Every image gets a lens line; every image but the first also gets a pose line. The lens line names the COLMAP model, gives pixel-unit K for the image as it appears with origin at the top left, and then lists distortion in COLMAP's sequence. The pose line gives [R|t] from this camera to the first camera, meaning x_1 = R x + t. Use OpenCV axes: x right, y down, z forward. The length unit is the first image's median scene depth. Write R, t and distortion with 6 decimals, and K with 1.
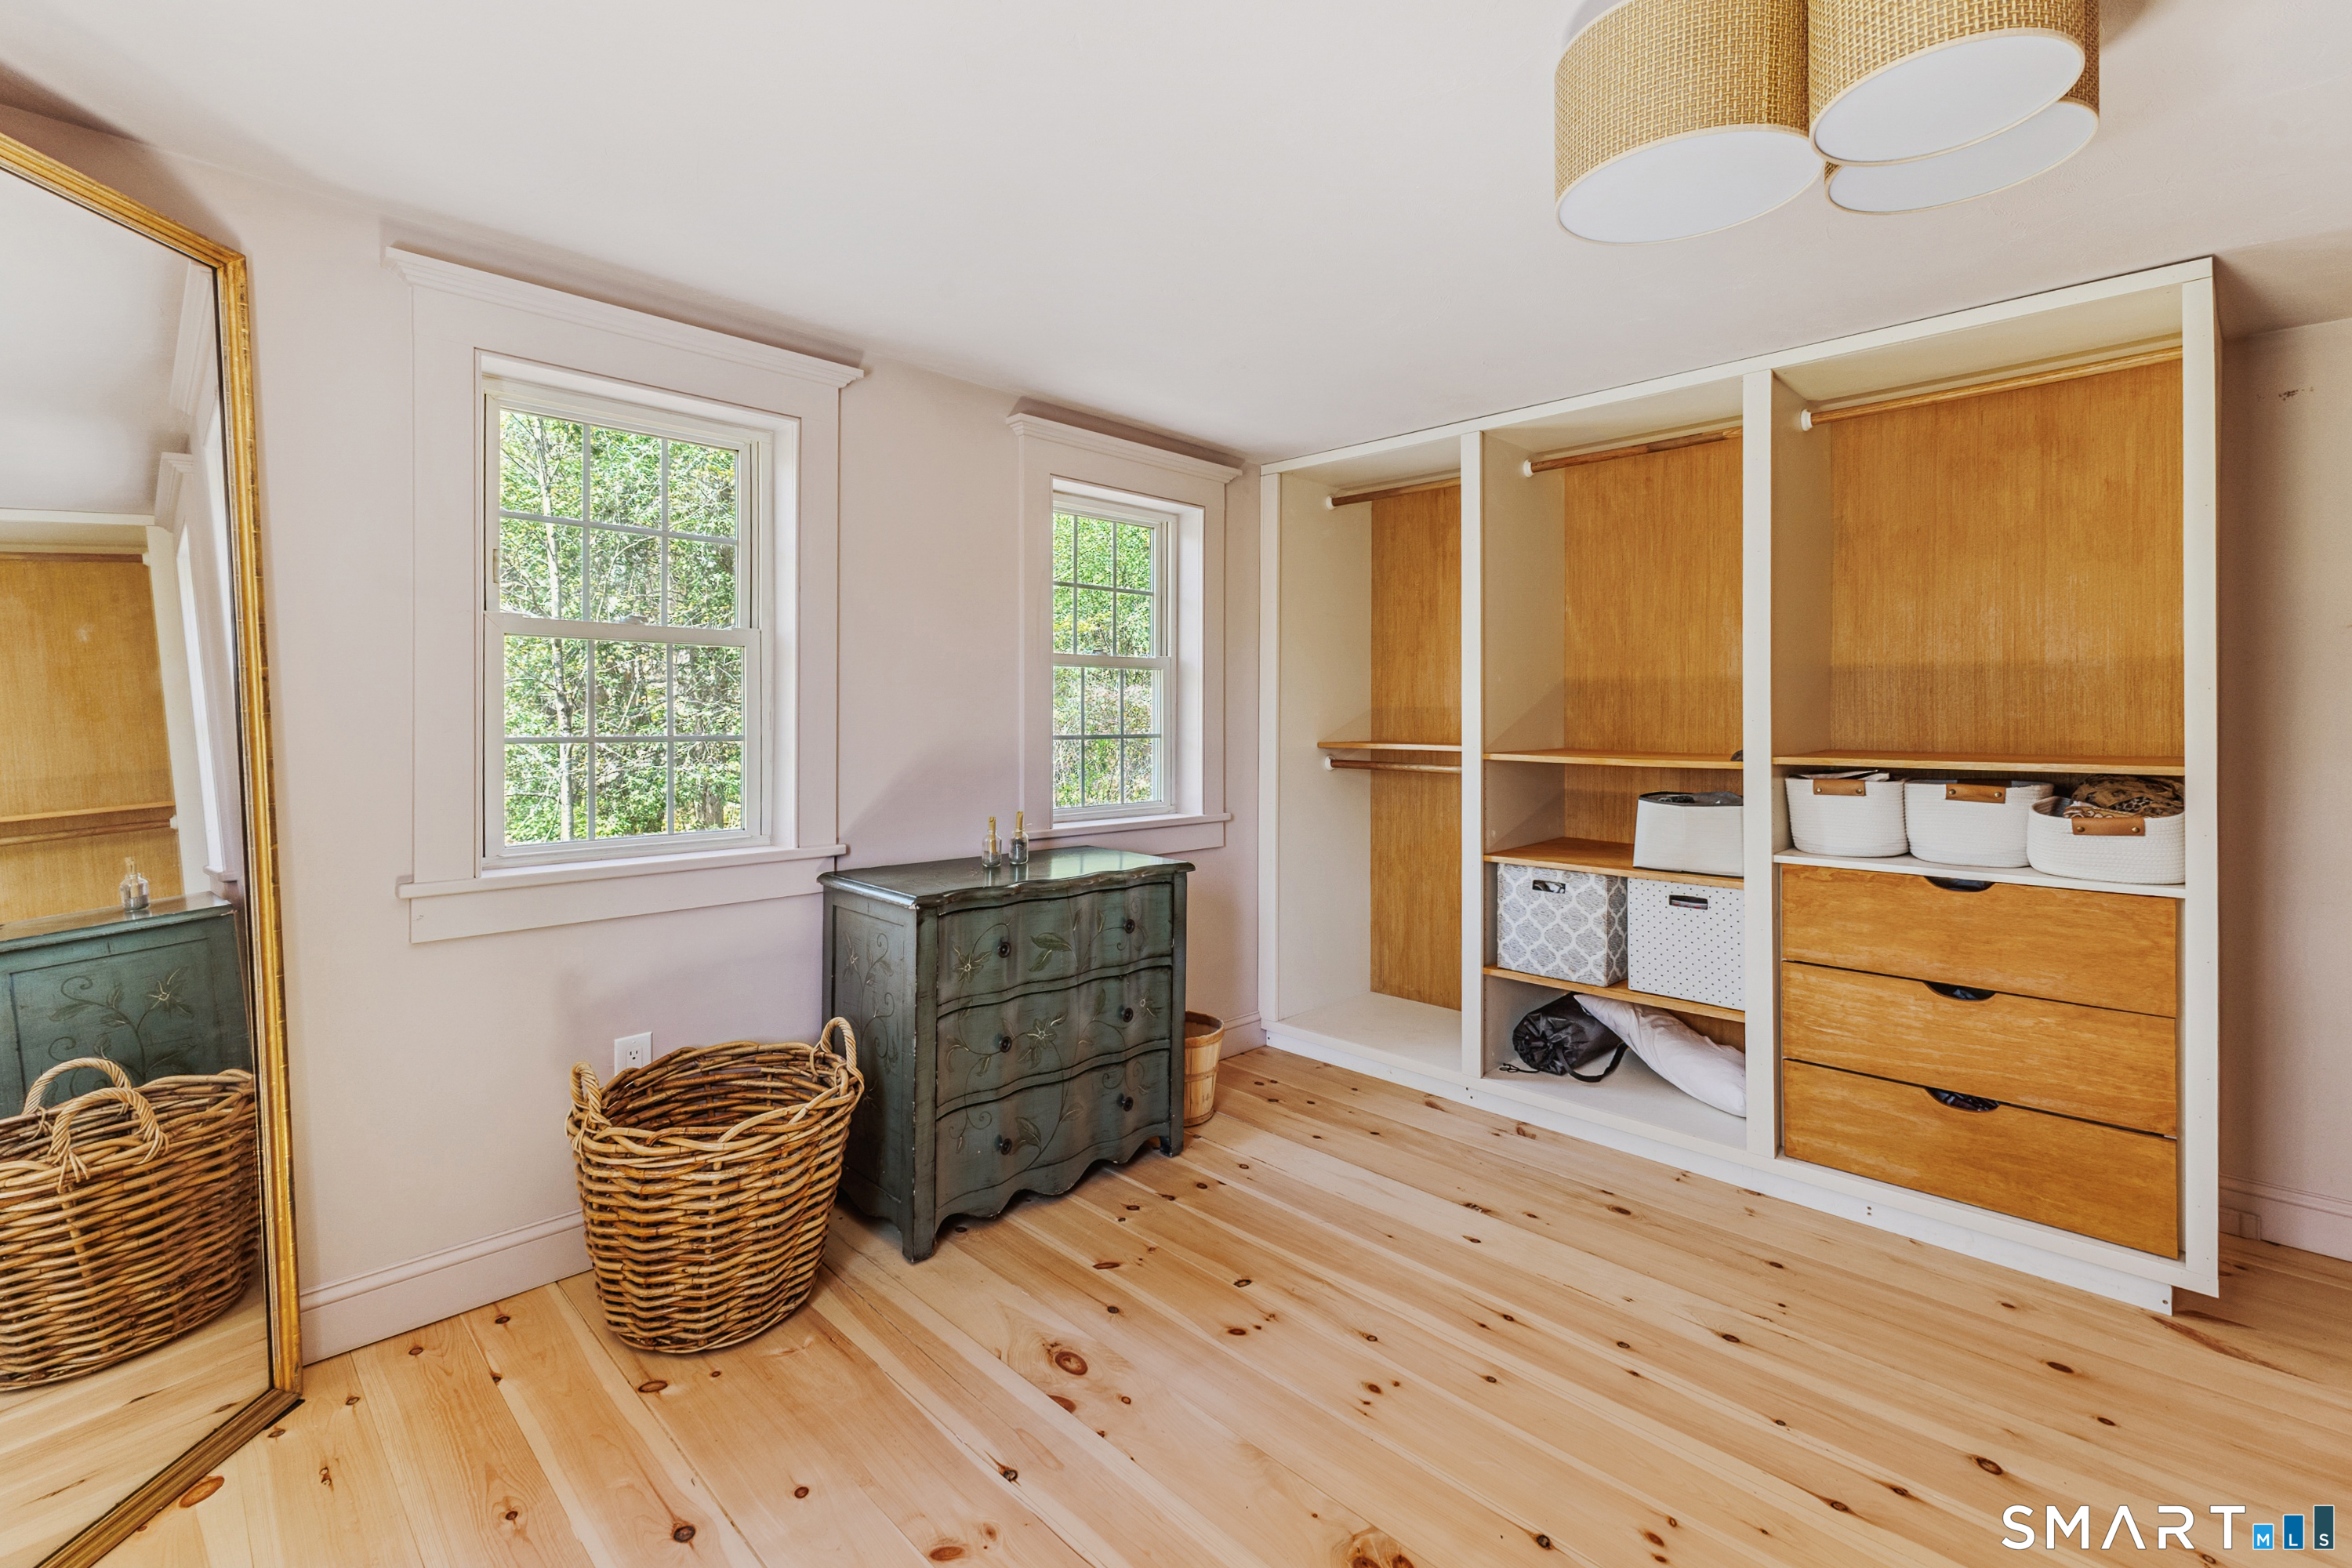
lens RADIAL K [[1035.6, 0, 1179.4], [0, 1035.6, 719.6], [0, 0, 1]] dist [0.004790, -0.000034]
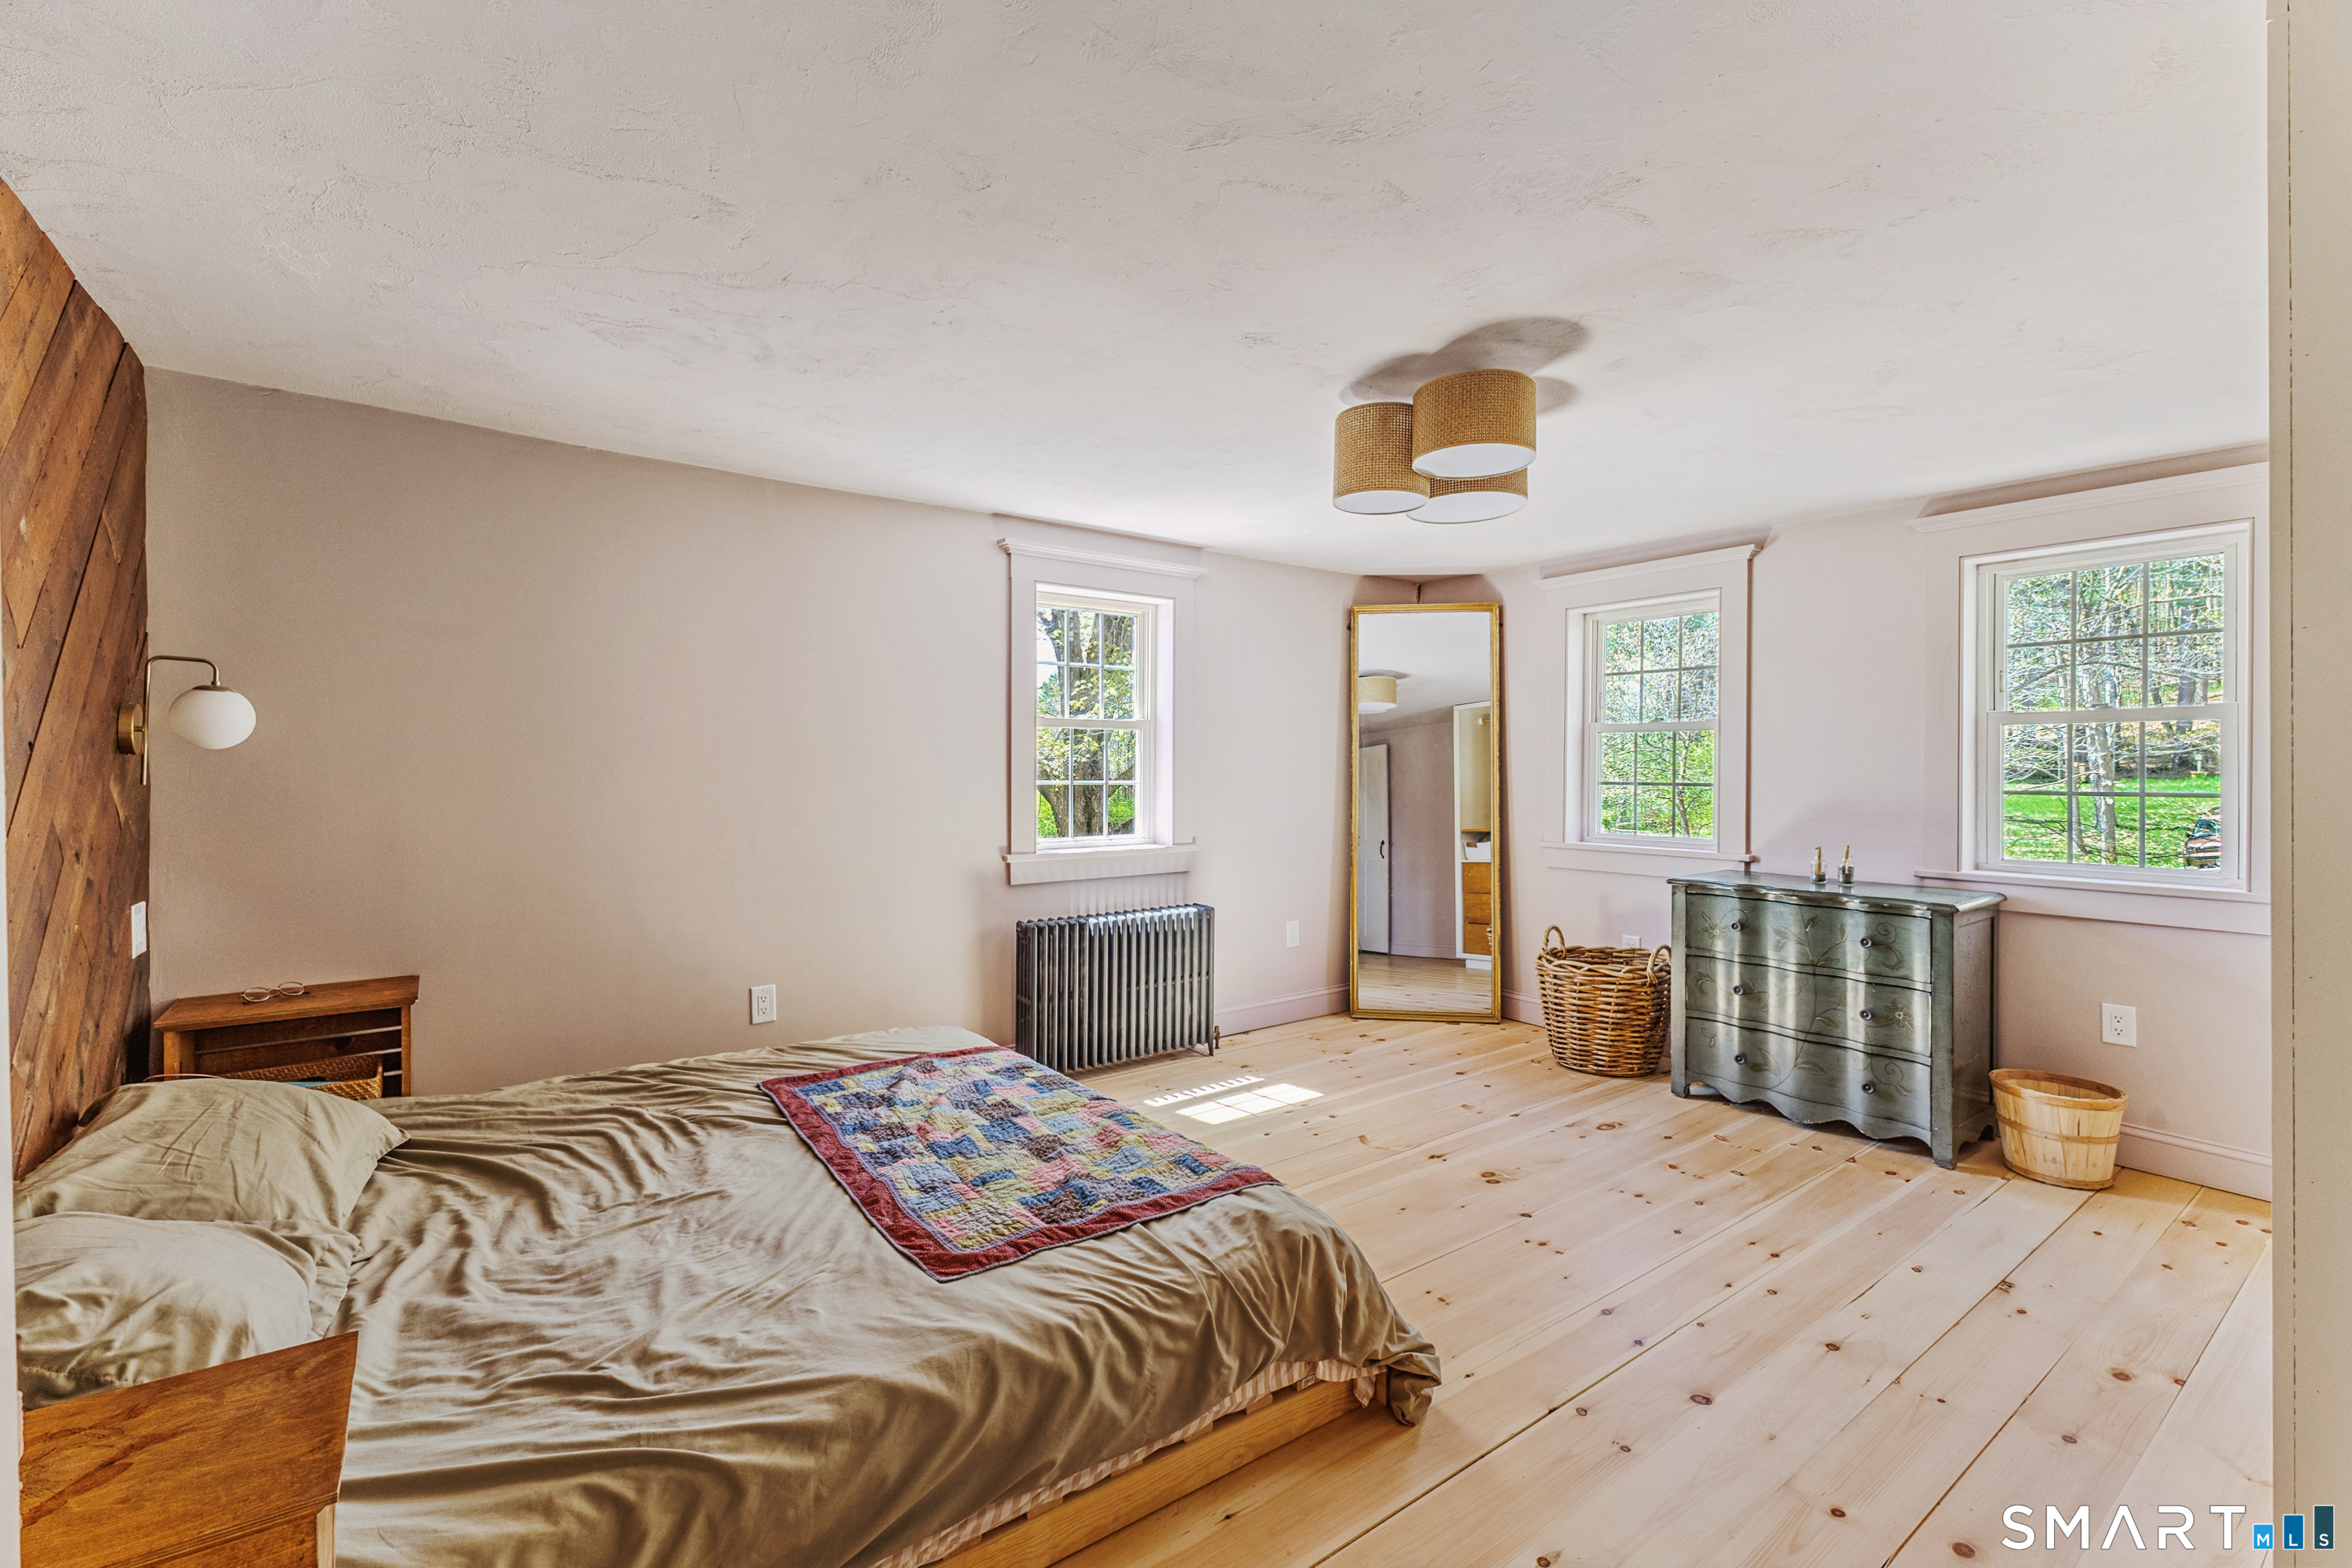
lens RADIAL K [[1035.6, 0, 1169.8], [0, 1035.6, 769.4], [0, 0, 1]] dist [0.004790, -0.000034]
pose [[-0.138133, 0.000201, -0.990414, 1.702083], [-0.005718, 0.999983, 0.001000, -0.005138], [0.990397, 0.005801, -0.138130, 0.460312]]
